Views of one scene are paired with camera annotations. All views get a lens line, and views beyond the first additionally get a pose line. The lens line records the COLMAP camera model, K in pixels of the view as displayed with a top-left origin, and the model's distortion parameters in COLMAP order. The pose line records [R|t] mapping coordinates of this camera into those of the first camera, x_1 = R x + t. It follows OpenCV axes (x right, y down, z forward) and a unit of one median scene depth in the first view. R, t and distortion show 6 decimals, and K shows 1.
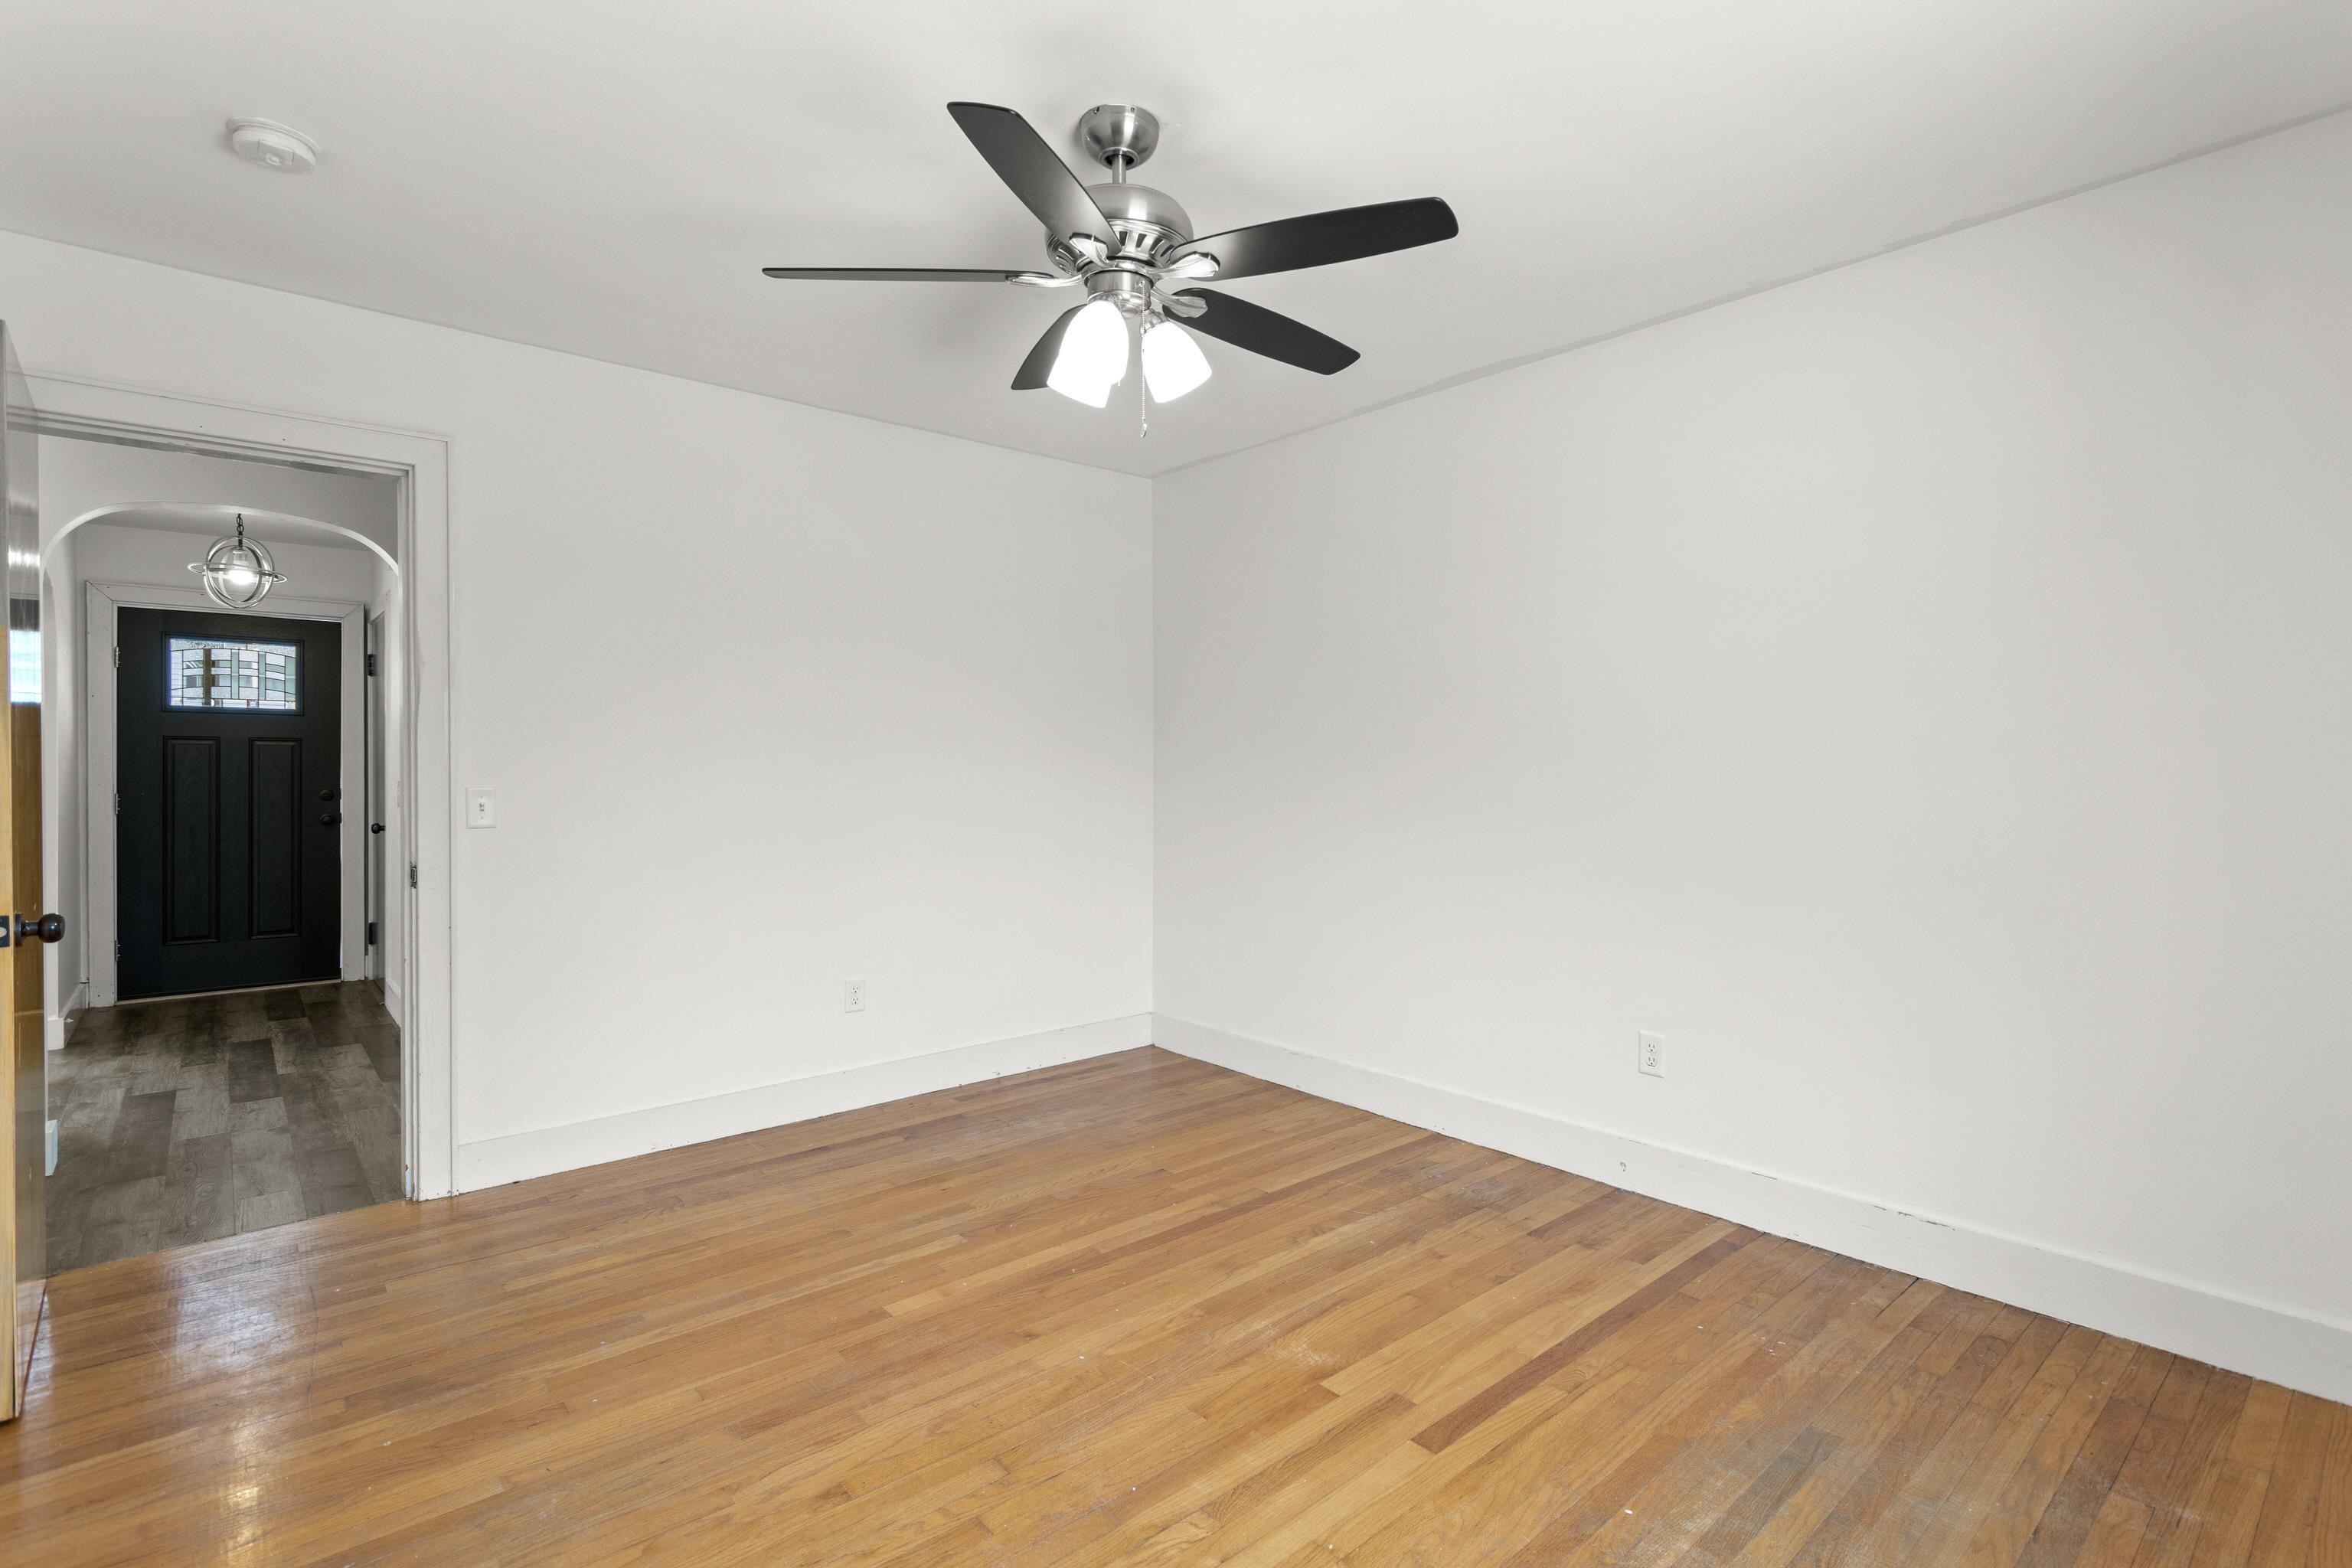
lens RADIAL K [[1113.0, 0, 1175.0], [0, 1113.0, 768.9], [0, 0, 1]] dist [-0.001138, 0.001637]
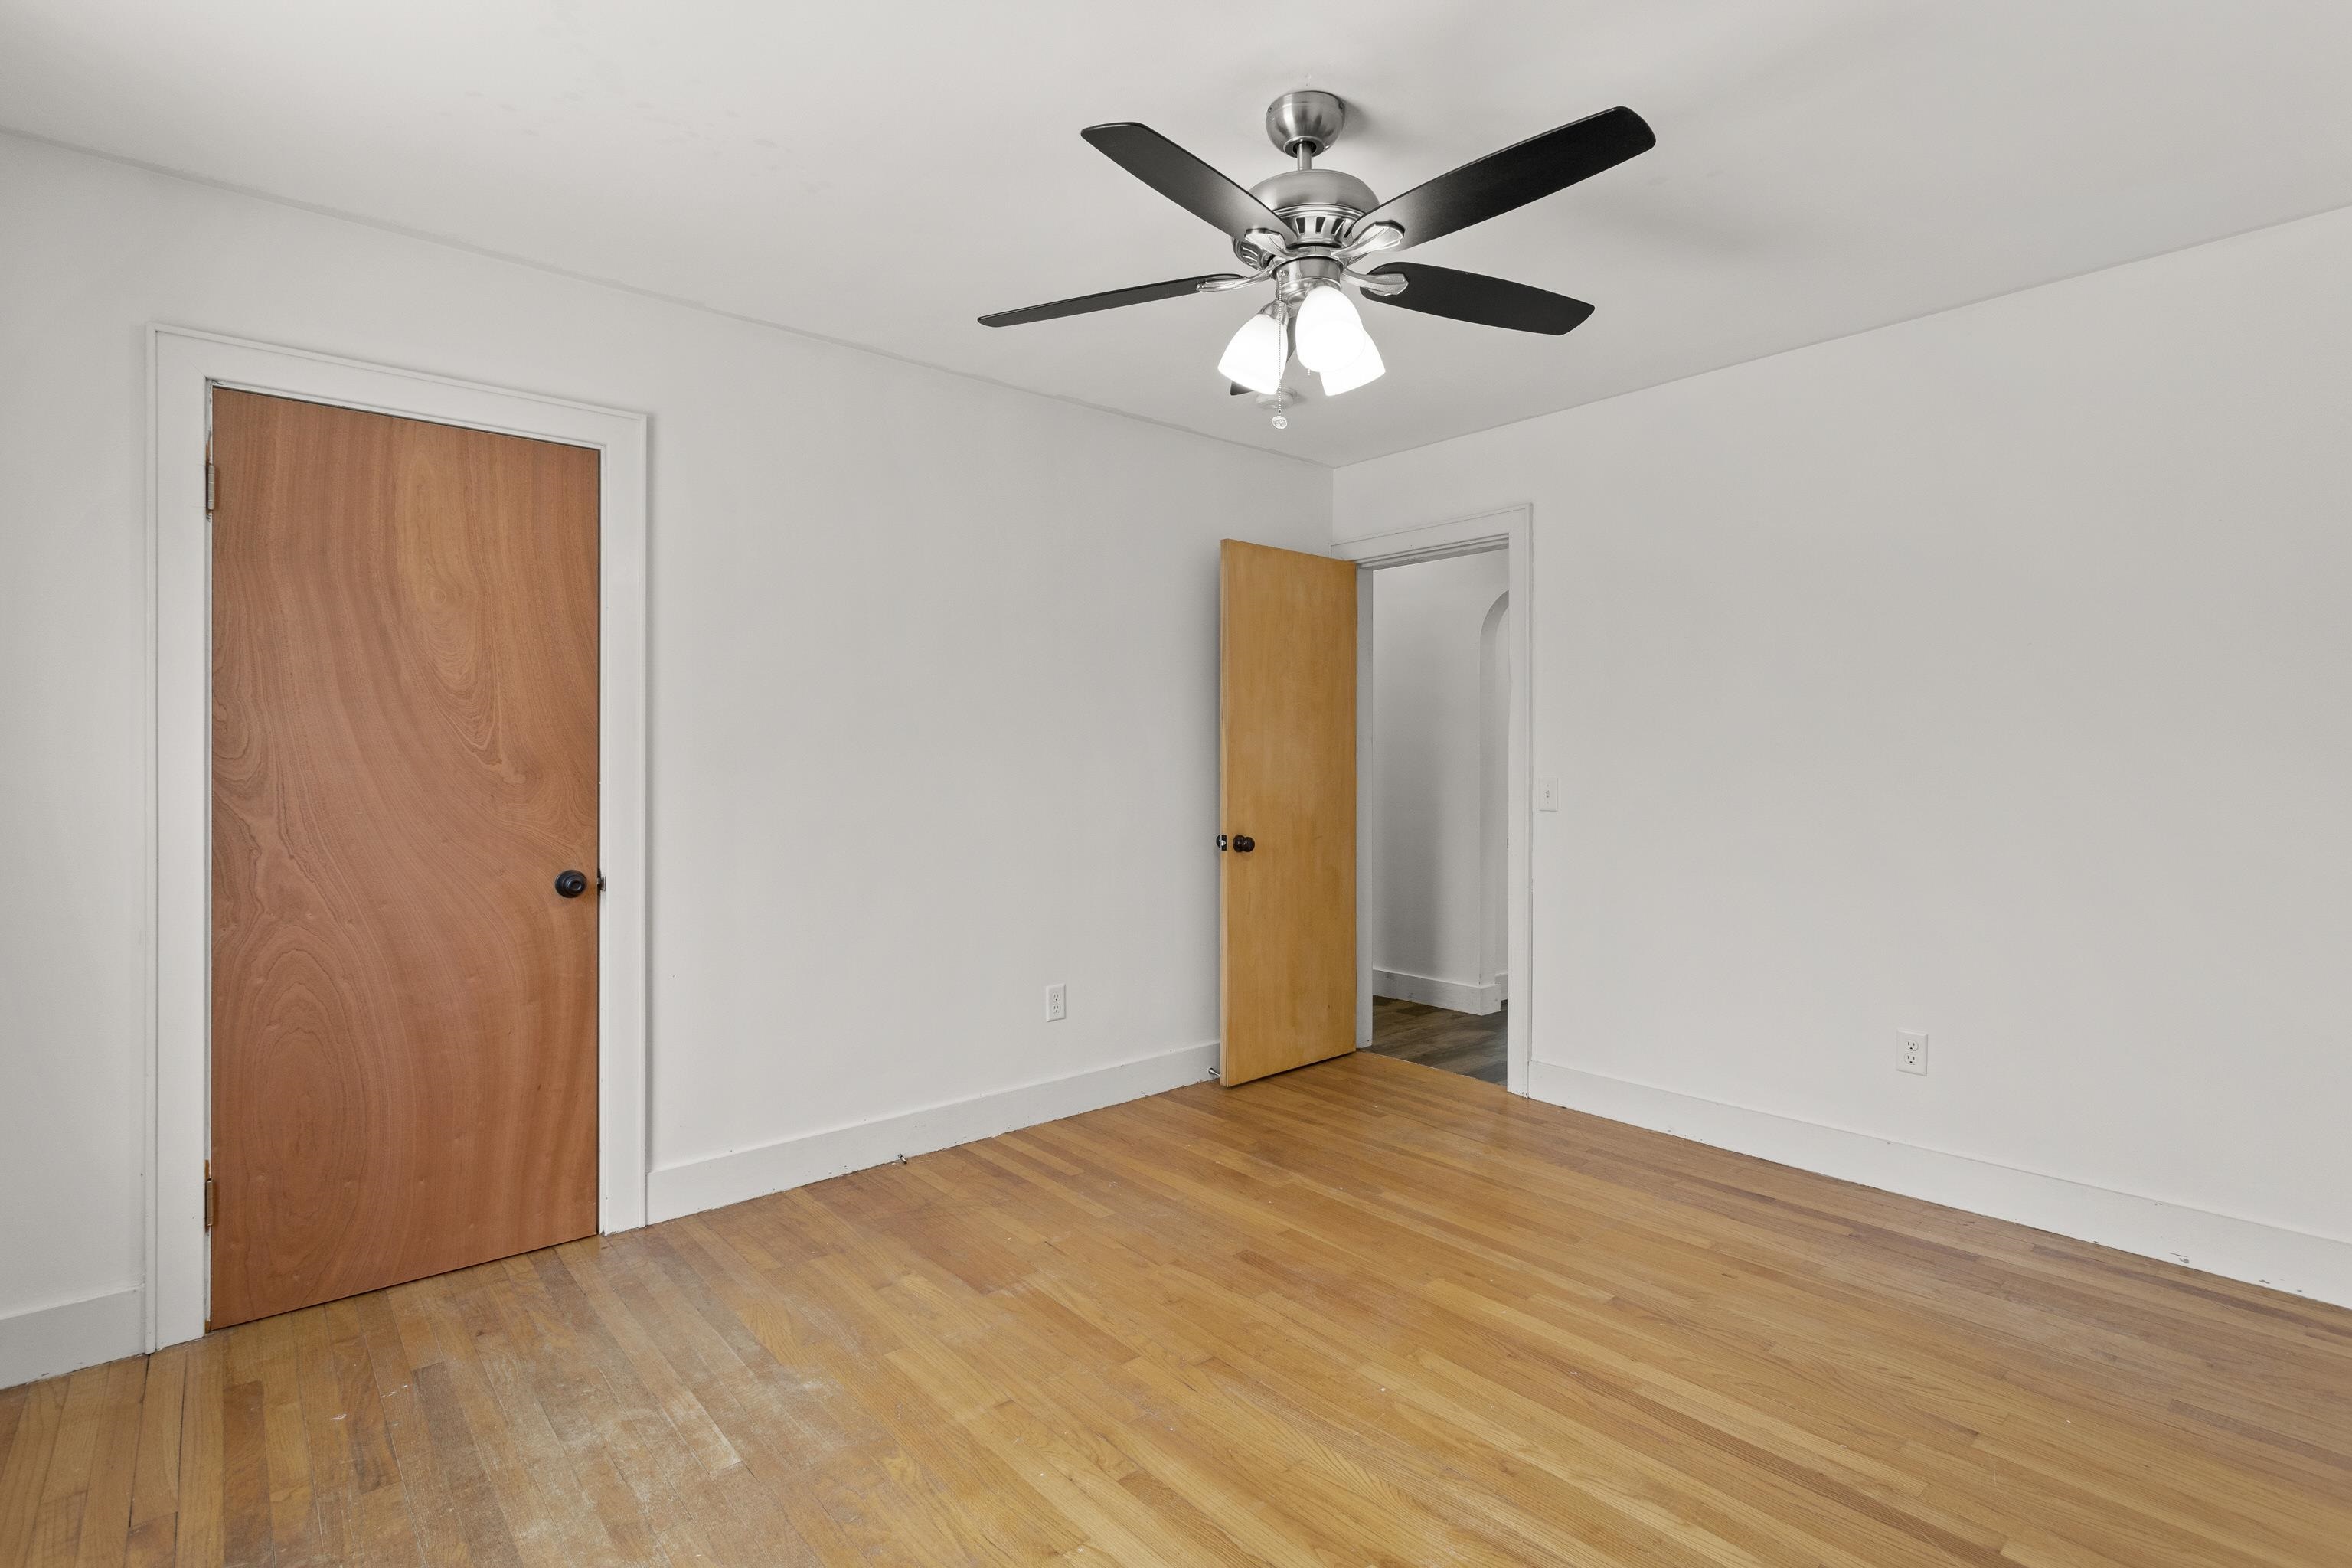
lens RADIAL K [[1113.0, 0, 1178.1], [0, 1113.0, 784.0], [0, 0, 1]] dist [-0.001138, 0.001637]
pose [[-0.001068, 0.026104, -0.999659, 0.675316], [-0.000268, 0.999659, 0.026104, -0.011797], [0.999999, 0.000295, -0.001060, 0.649619]]
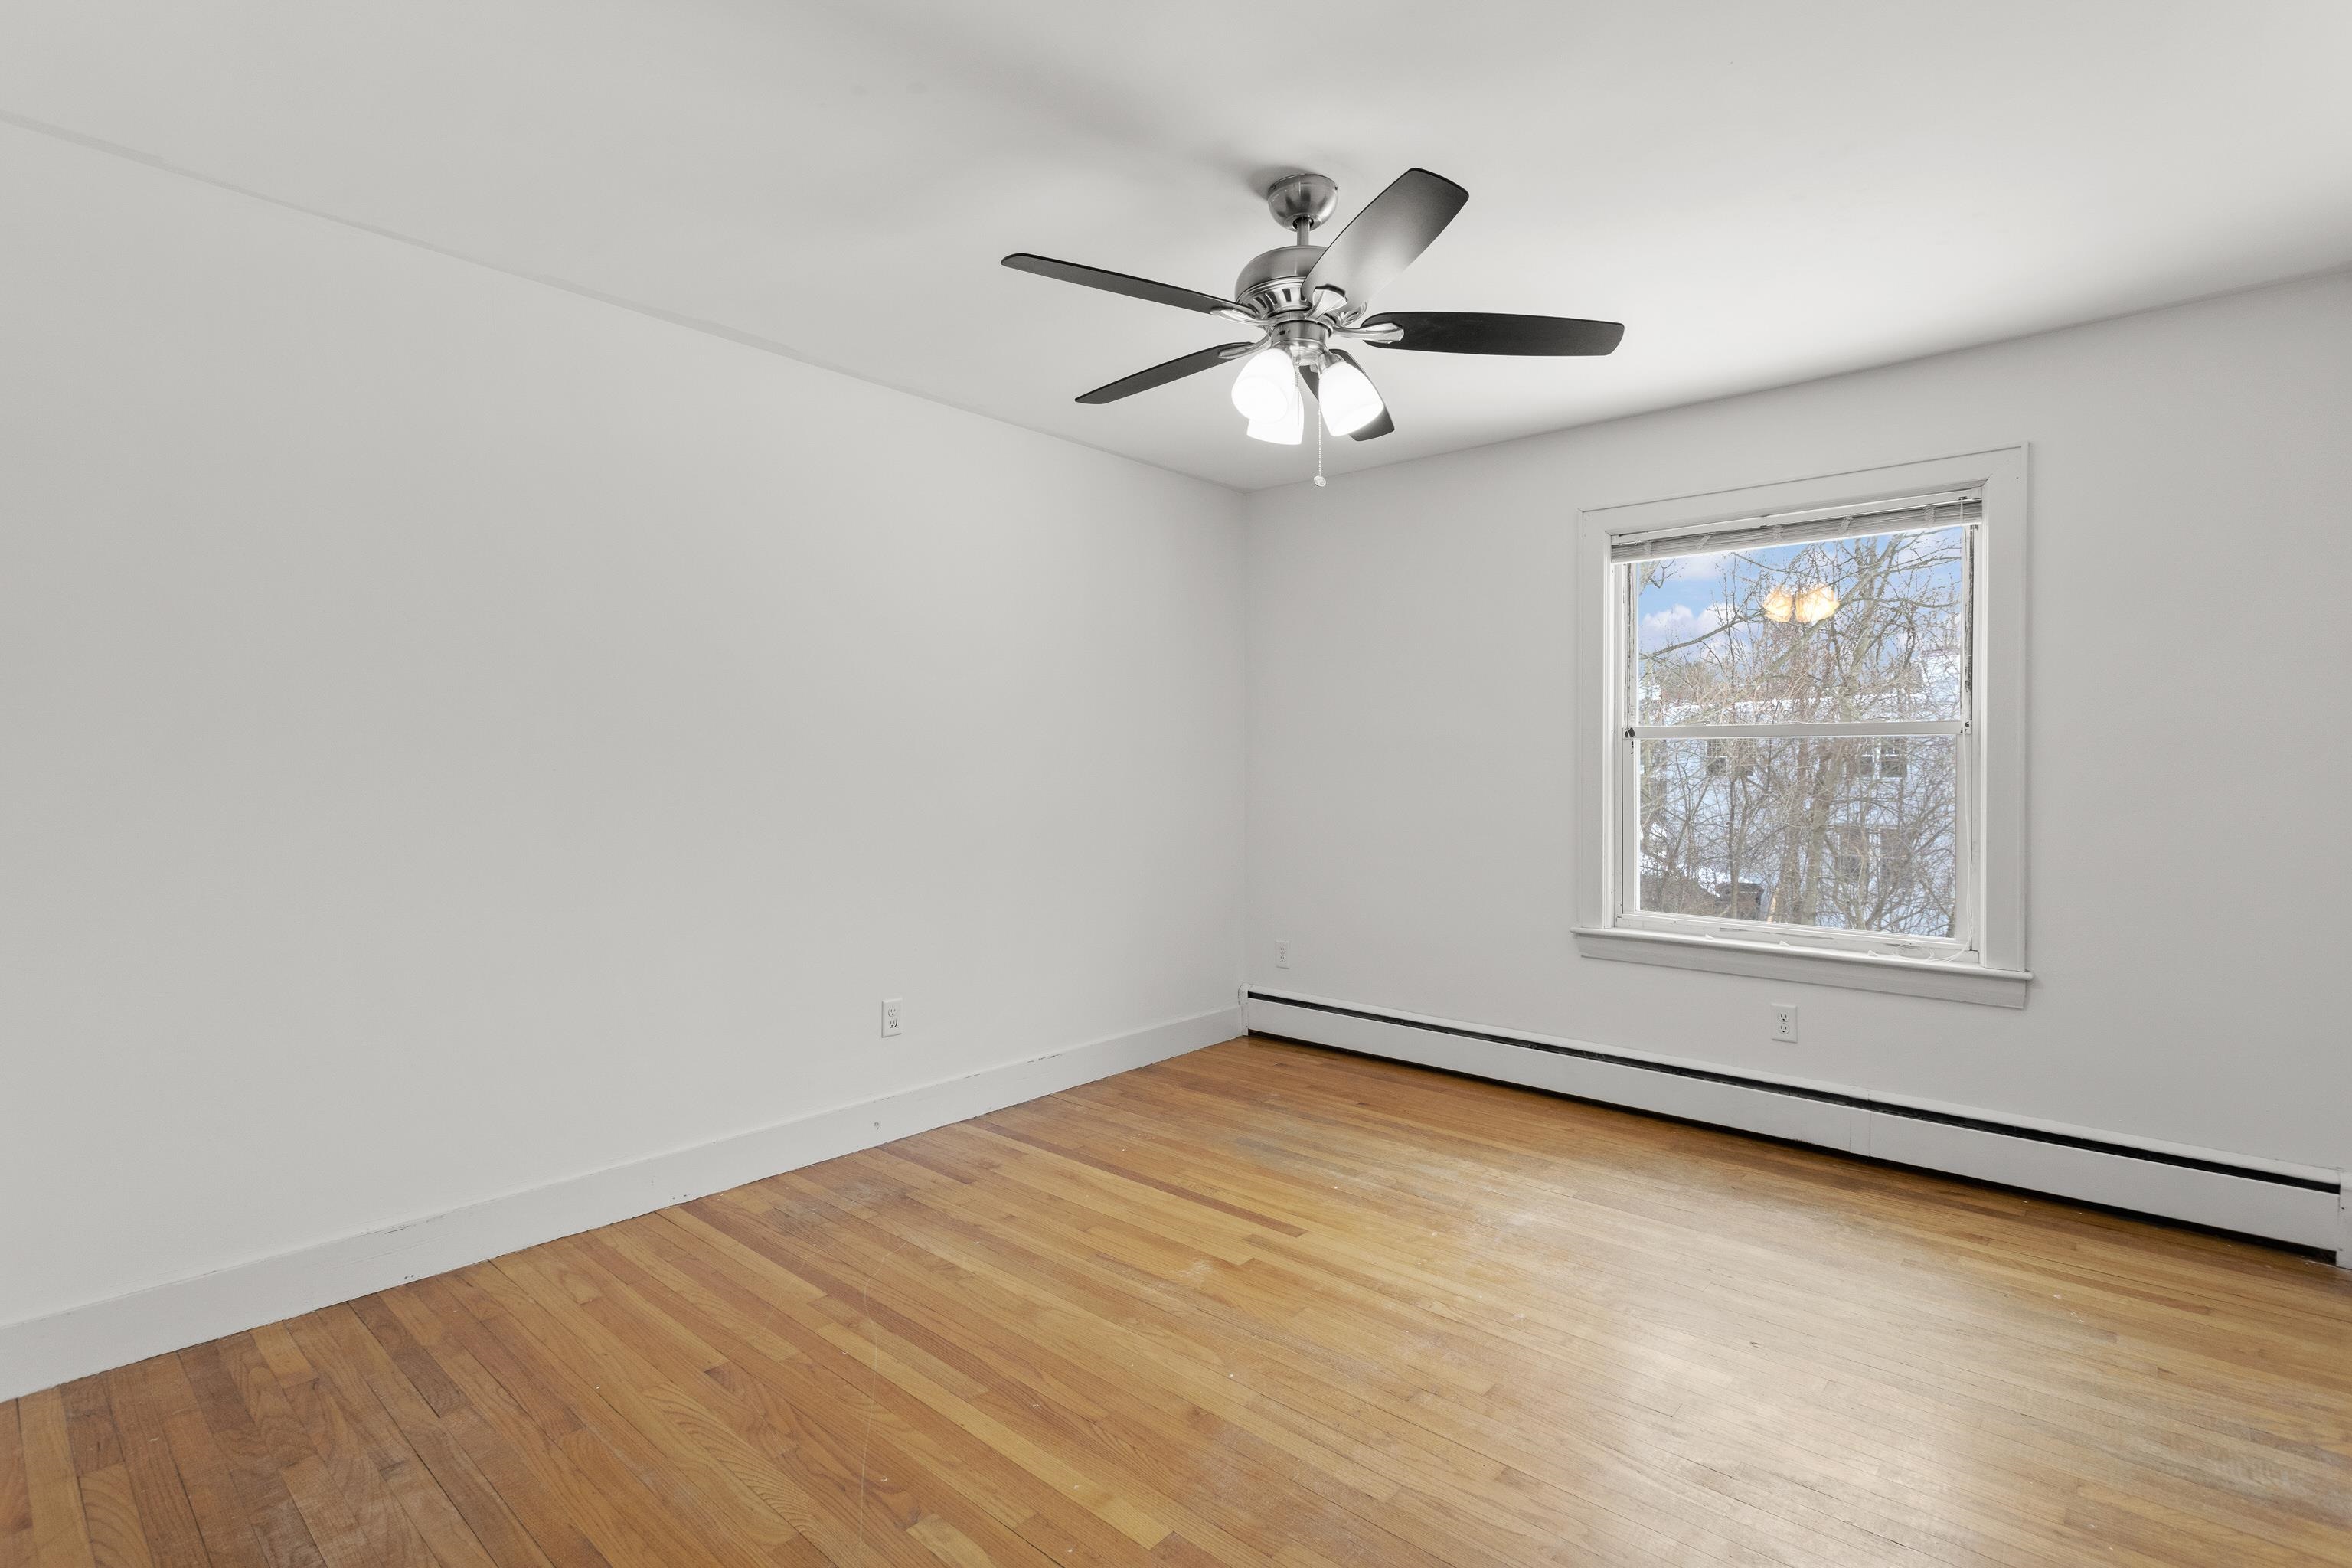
lens RADIAL K [[1113.0, 0, 1187.4], [0, 1113.0, 785.7], [0, 0, 1]] dist [-0.001138, 0.001637]
pose [[-0.147091, -0.018324, 0.988953, -0.820663], [-0.000604, 0.999830, 0.018436, -0.009240], [-0.989123, 0.002114, -0.147077, 0.930504]]
